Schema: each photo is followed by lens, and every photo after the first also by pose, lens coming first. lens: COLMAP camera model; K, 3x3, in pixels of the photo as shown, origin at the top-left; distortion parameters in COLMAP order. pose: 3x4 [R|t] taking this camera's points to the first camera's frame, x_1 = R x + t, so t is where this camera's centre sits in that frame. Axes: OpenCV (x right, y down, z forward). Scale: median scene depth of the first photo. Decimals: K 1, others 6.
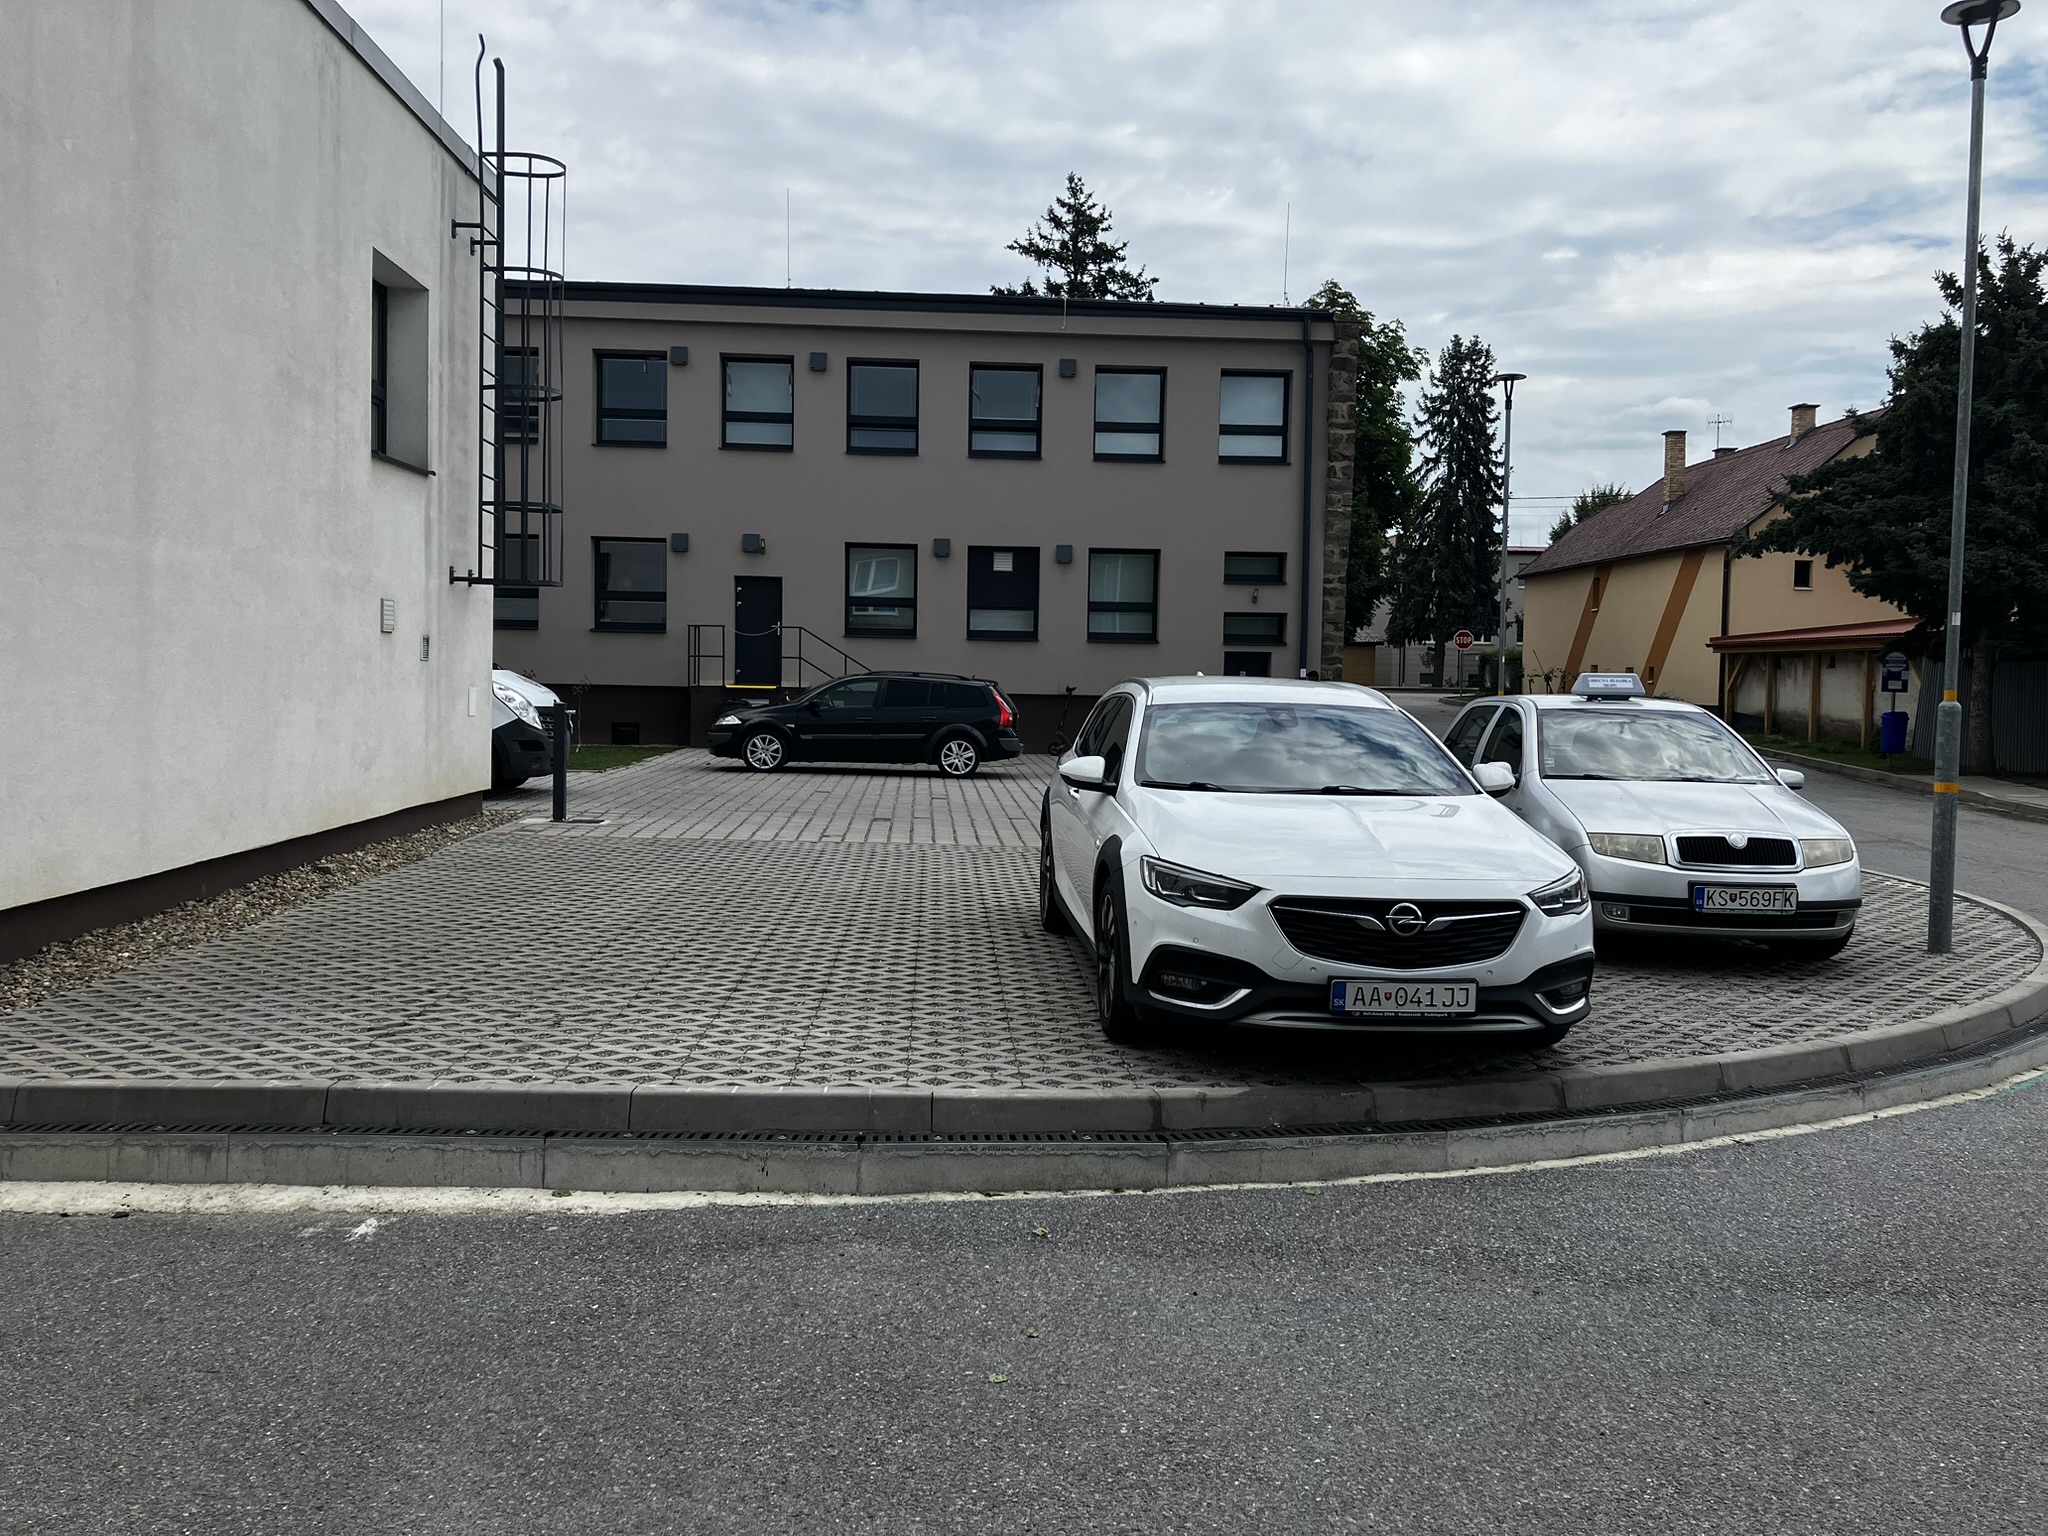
lens RADIAL K [[1695.3, 0, 1024.0], [0, 1695.3, 768.0], [0, 0, 1]] dist [0.077484, 0.000926]
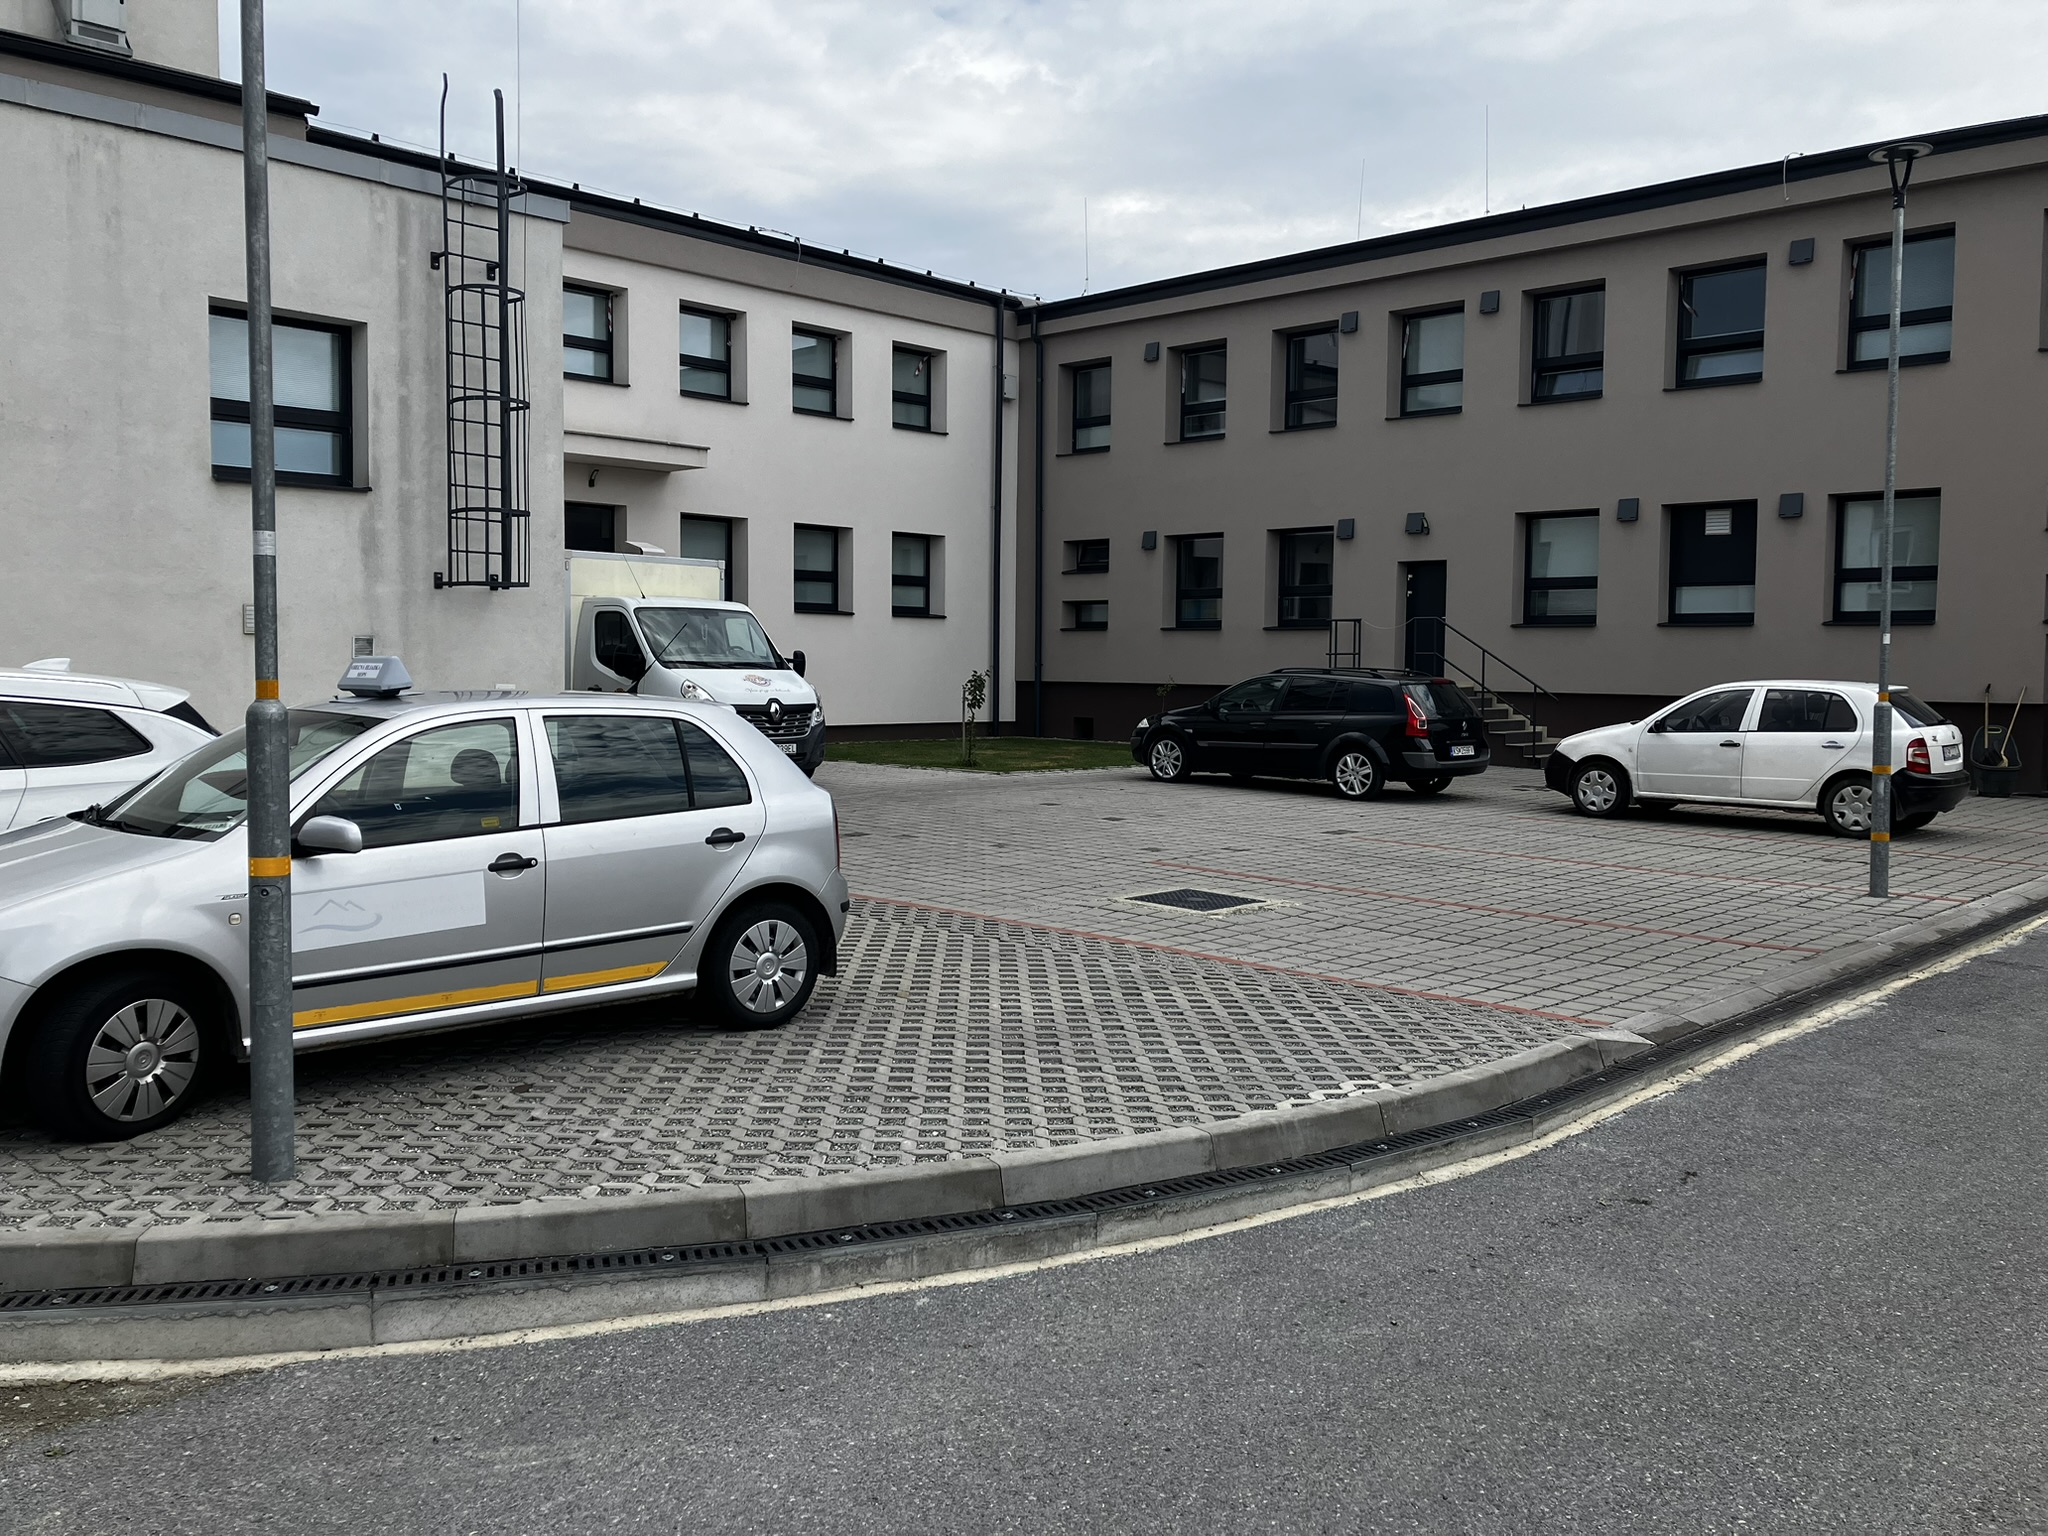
lens RADIAL K [[1649.3, 0, 1024.0], [0, 1649.3, 768.0], [0, 0, 1]] dist [0.004441, -0.001026]
pose [[0.680603, 0.034966, -0.731818, 0.328797], [-0.035601, 0.999259, 0.014634, -0.011571], [0.731787, 0.016093, 0.681343, 0.277025]]
